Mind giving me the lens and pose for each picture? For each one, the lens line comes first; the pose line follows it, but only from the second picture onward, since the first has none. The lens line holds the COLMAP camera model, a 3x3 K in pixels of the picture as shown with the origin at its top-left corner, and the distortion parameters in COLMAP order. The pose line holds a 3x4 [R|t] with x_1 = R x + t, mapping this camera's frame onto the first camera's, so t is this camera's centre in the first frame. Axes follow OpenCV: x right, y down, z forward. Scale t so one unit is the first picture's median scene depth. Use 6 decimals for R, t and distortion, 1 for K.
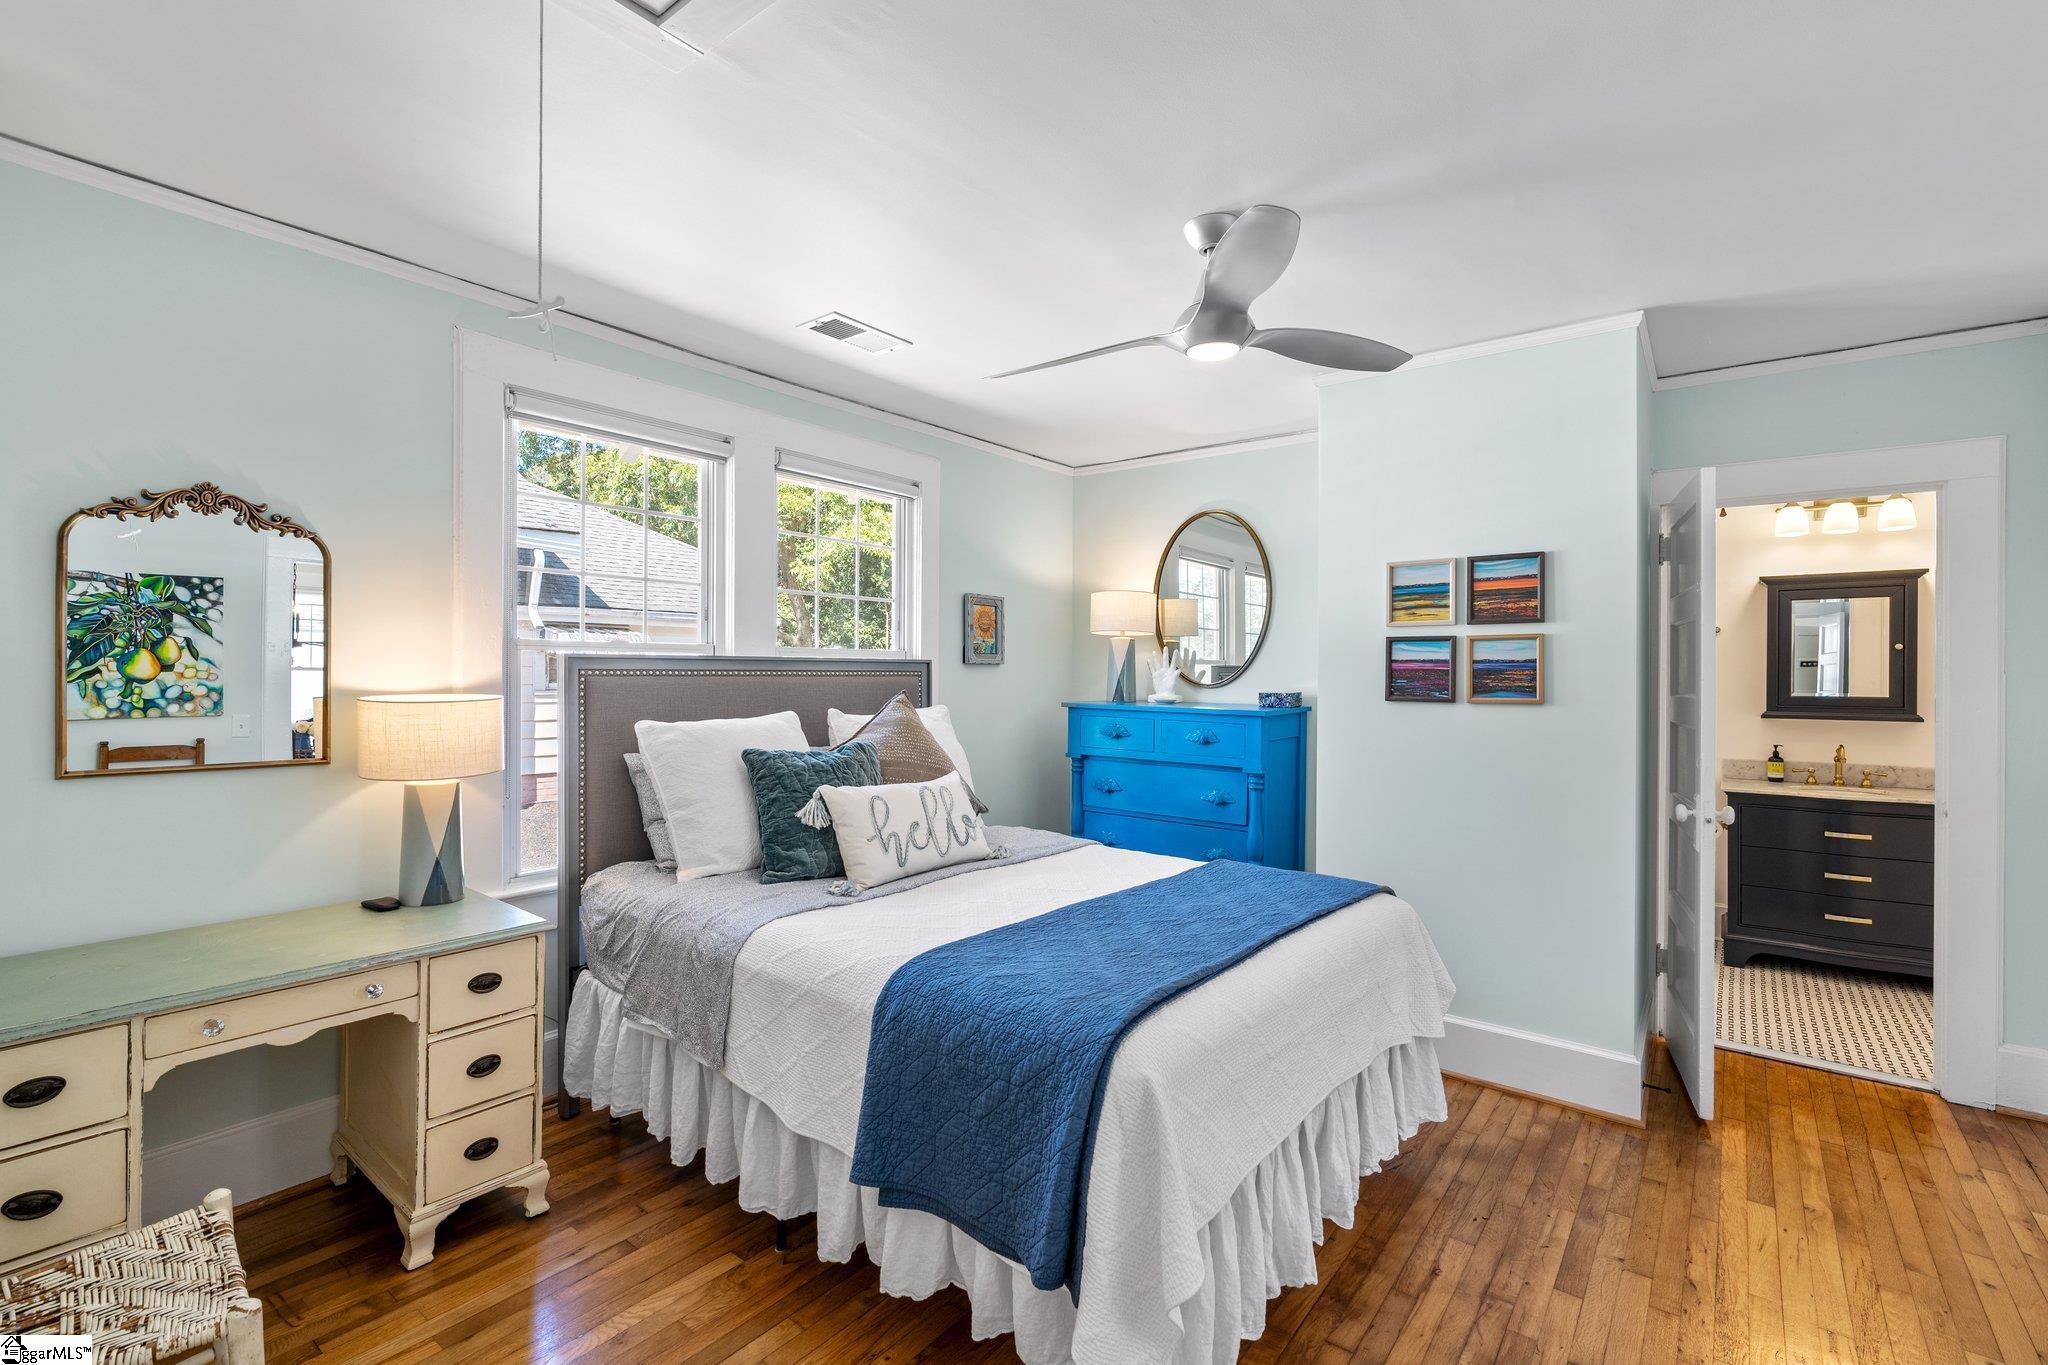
lens RADIAL K [[908.0, 0, 1011.6], [0, 908.0, 679.3], [0, 0, 1]] dist [-0.005009, 0.002234]
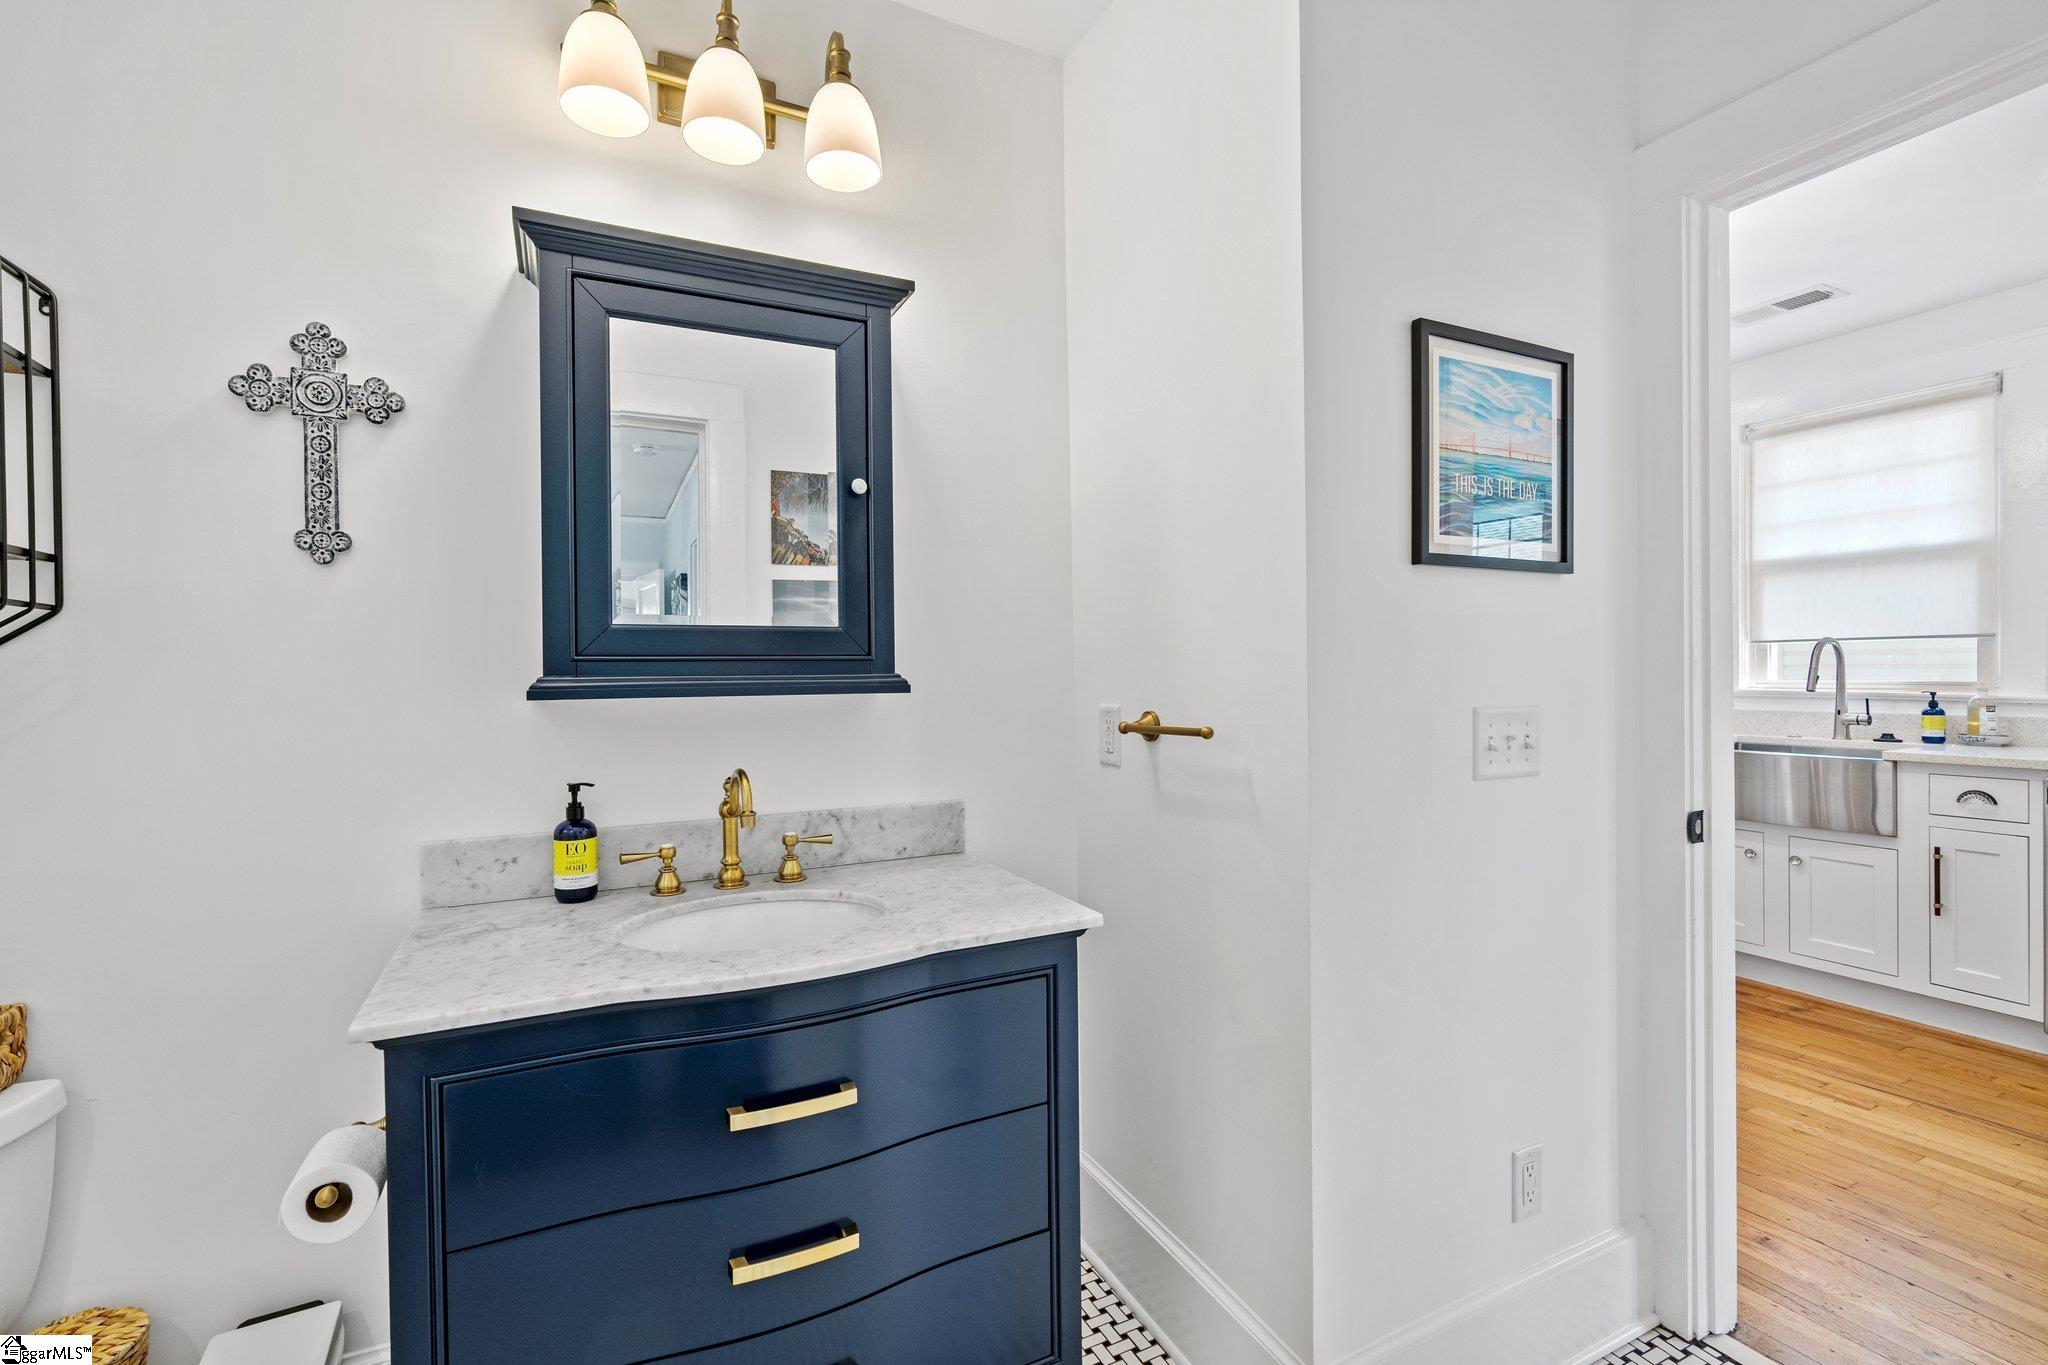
lens RADIAL K [[908.0, 0, 1016.6], [0, 908.0, 667.2], [0, 0, 1]] dist [-0.005009, 0.002234]
pose [[0.418385, -0.020750, 0.908033, 0.650952], [0.005884, 0.999780, 0.020136, 0.028001], [-0.908251, -0.003082, 0.418415, 0.761895]]
